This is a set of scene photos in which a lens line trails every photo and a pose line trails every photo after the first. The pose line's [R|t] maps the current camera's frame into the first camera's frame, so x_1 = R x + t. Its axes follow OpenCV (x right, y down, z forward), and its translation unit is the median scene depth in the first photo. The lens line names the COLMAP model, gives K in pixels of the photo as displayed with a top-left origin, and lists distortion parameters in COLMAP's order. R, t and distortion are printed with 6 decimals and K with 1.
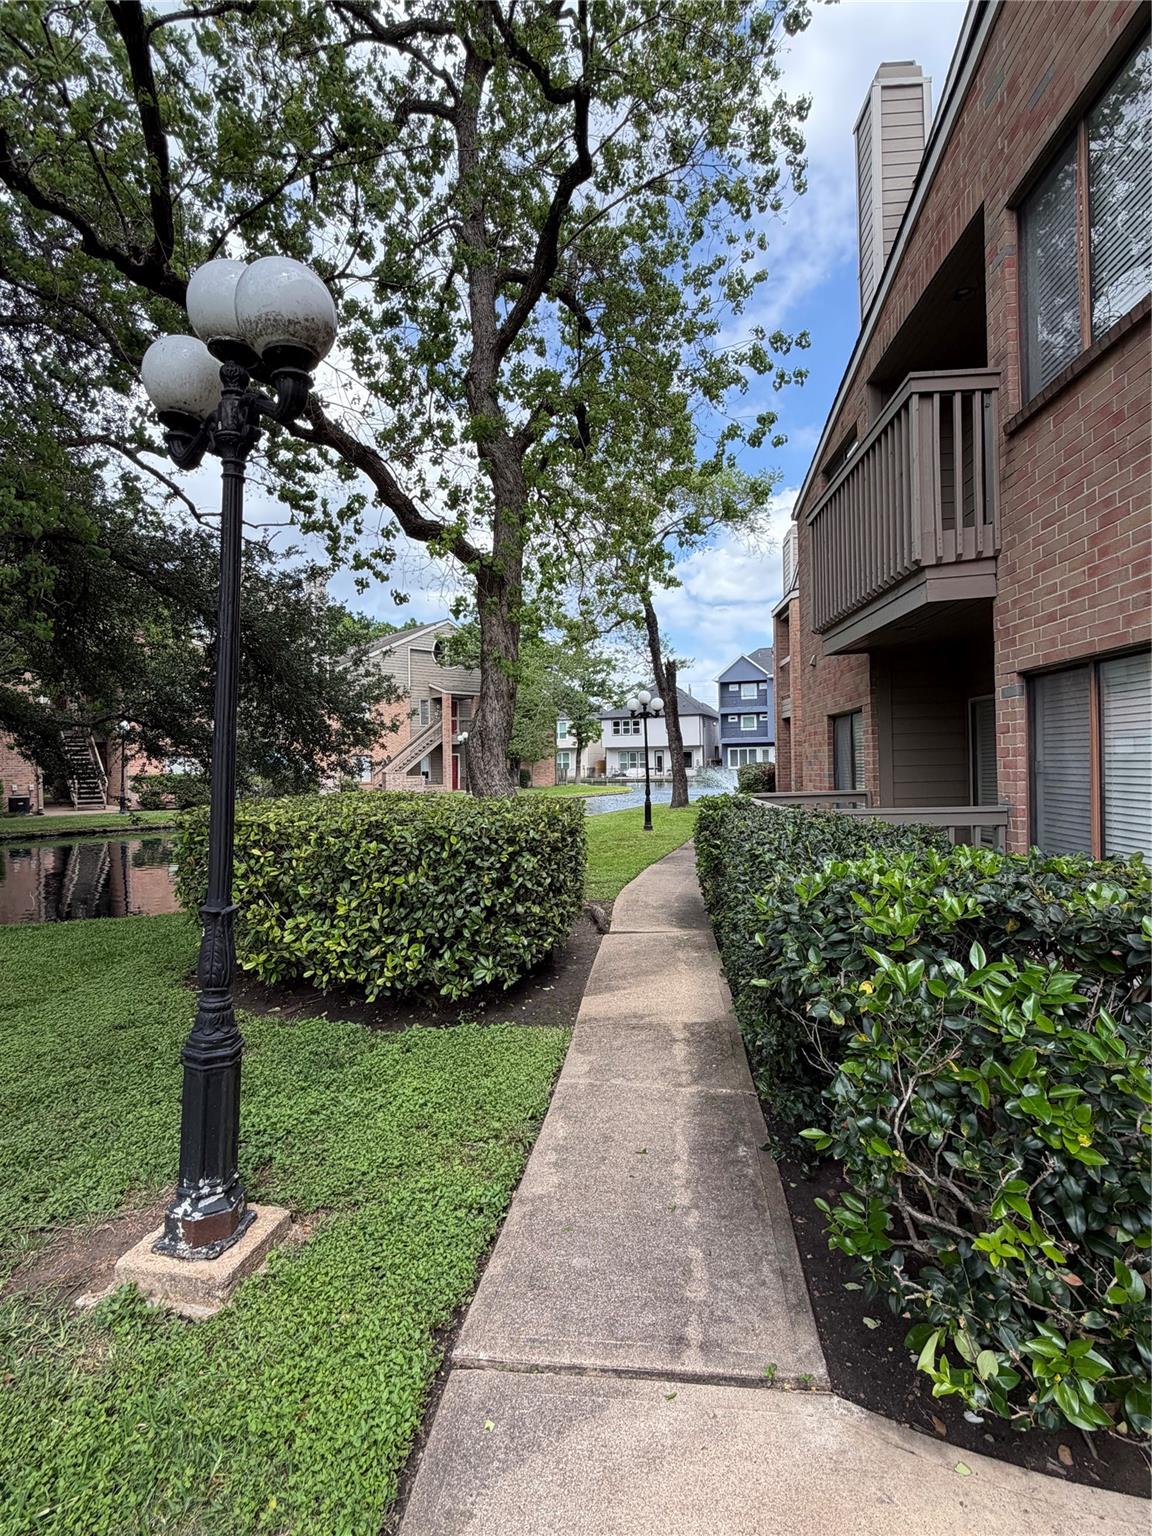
lens RADIAL K [[723.1, 0, 569.9], [0, 723.1, 764.8], [0, 0, 1]] dist [0.003209, 0.000445]
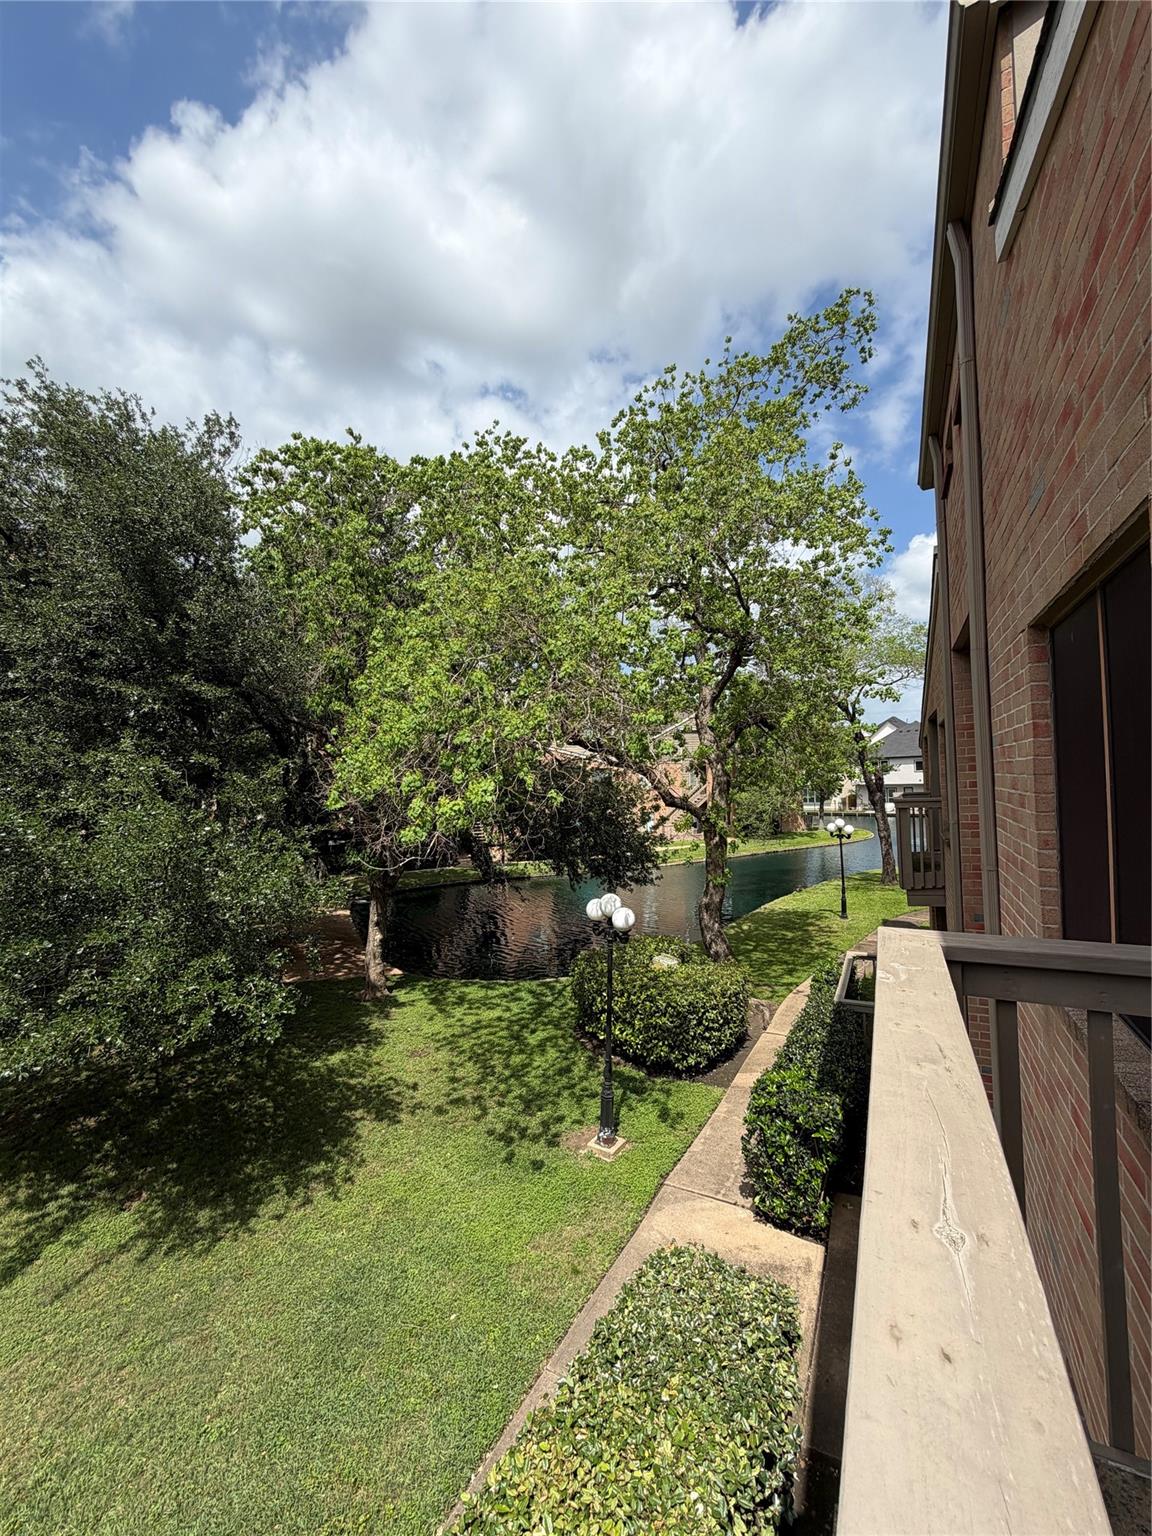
lens RADIAL K [[618.5, 0, 579.5], [0, 618.5, 769.5], [0, 0, 1]] dist [-0.001578, -0.000054]
pose [[0.924199, -0.019542, -0.381412, 0.361991], [0.014049, 0.999754, -0.017181, -0.697436], [0.381653, 0.010520, 0.924246, -1.153487]]
